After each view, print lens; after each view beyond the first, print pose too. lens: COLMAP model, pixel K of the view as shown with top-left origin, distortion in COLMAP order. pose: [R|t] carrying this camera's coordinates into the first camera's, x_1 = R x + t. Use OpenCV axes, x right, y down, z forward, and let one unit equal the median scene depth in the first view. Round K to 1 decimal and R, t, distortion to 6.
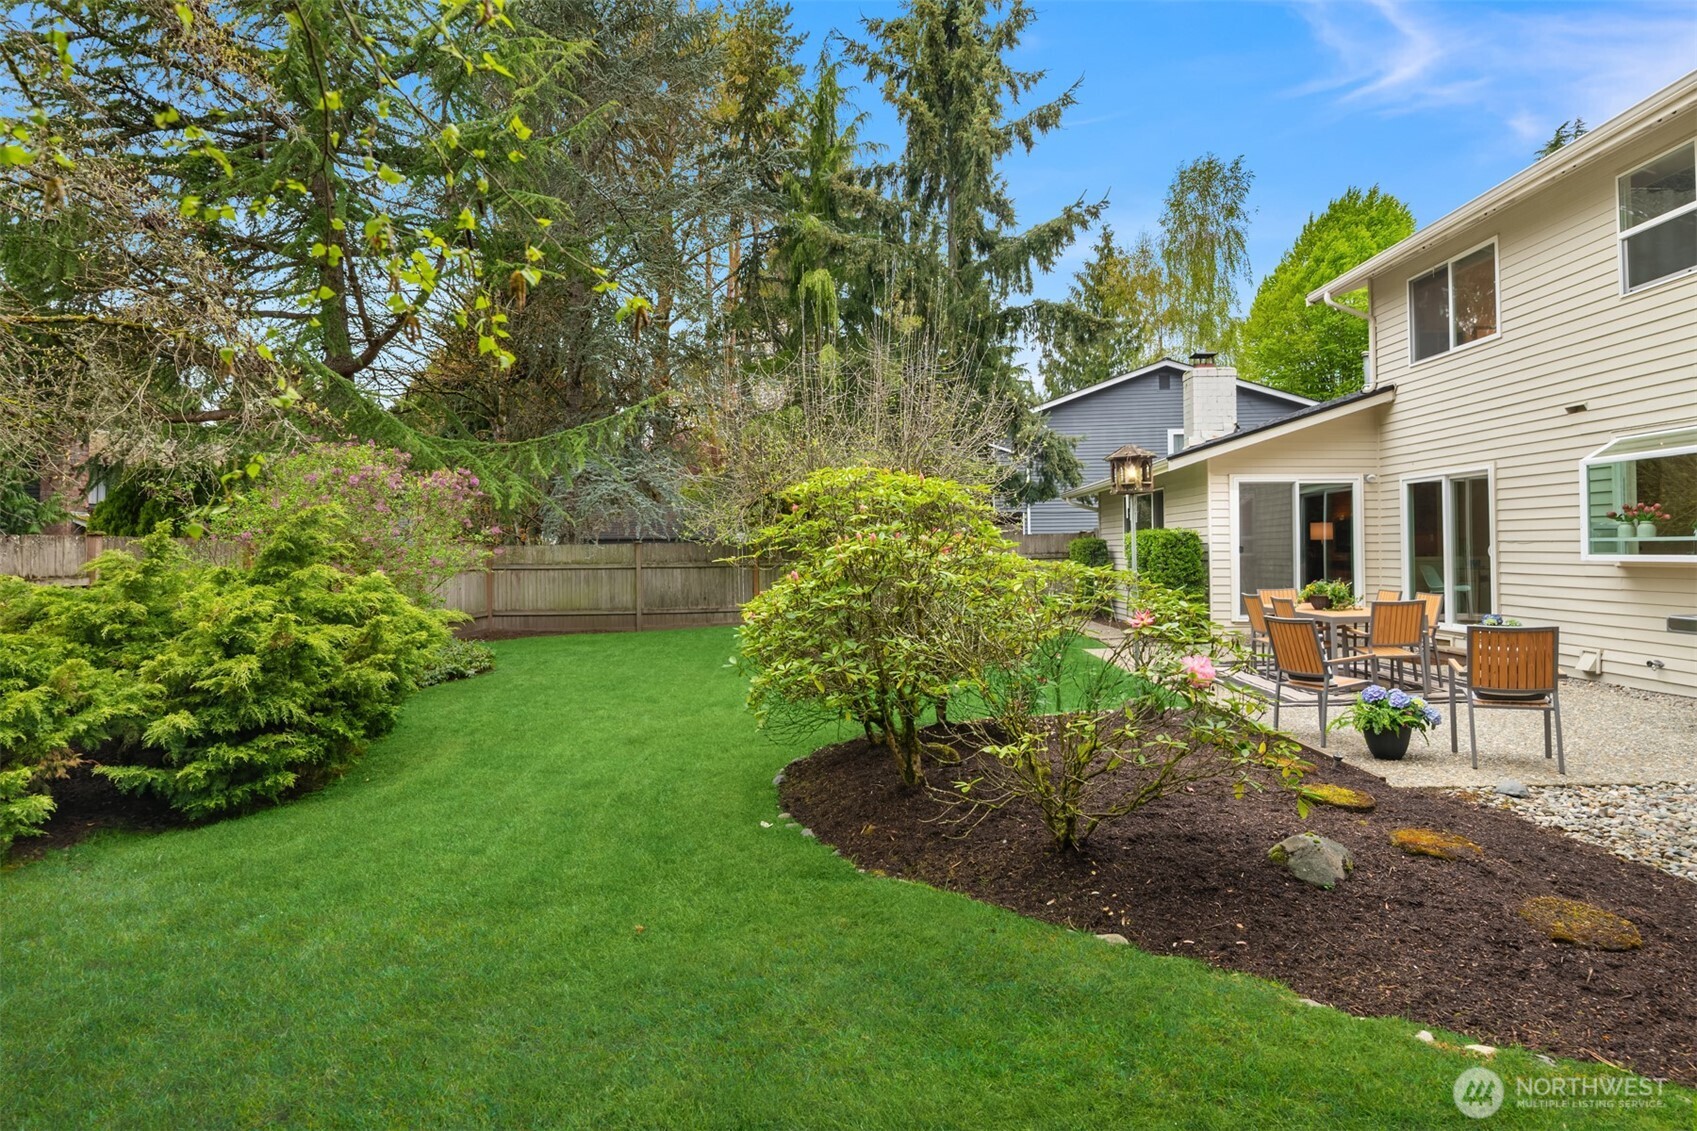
lens RADIAL K [[915.1, 0, 889.6], [0, 915.1, 519.9], [0, 0, 1]] dist [0.032237, -0.027721]
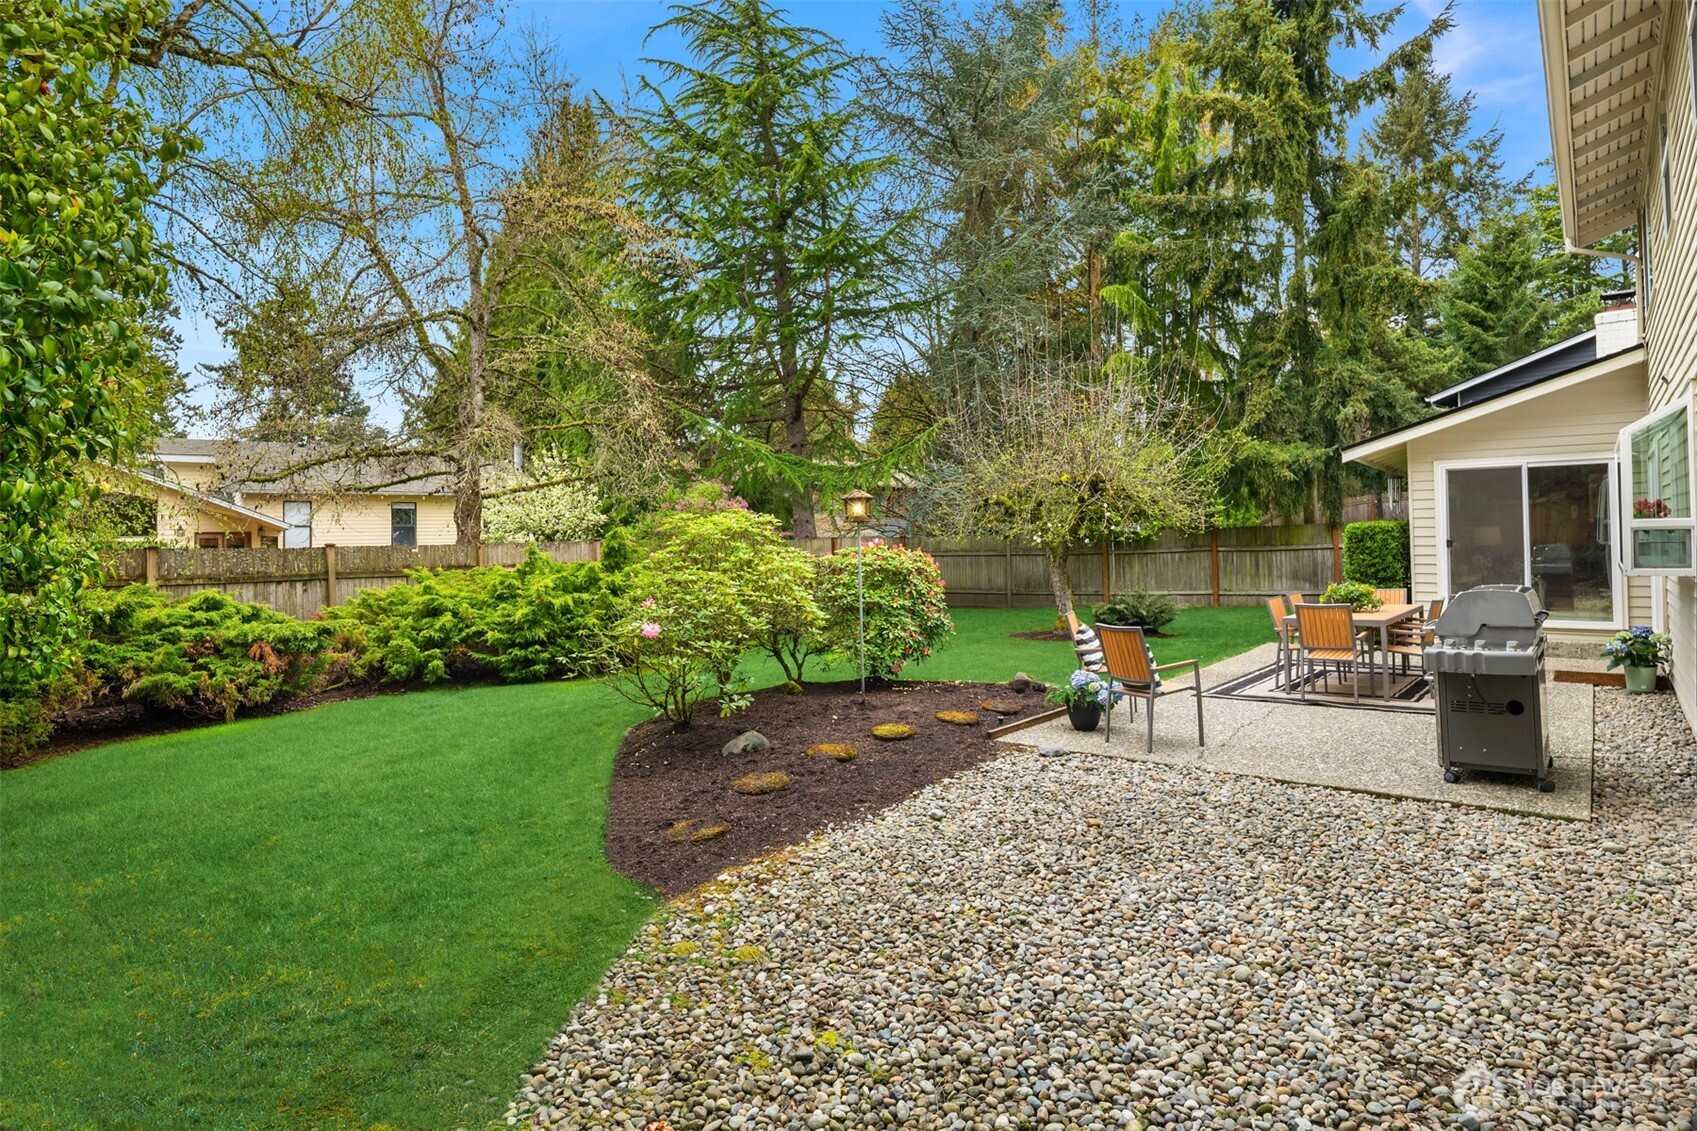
lens RADIAL K [[901.1, 0, 884.0], [0, 901.1, 532.2], [0, 0, 1]] dist [-0.000170, -0.026015]
pose [[0.763761, -0.009581, -0.645428, 0.585508], [0.033267, 0.999145, 0.024535, -0.021890], [0.644641, -0.040211, 0.763427, -0.014477]]
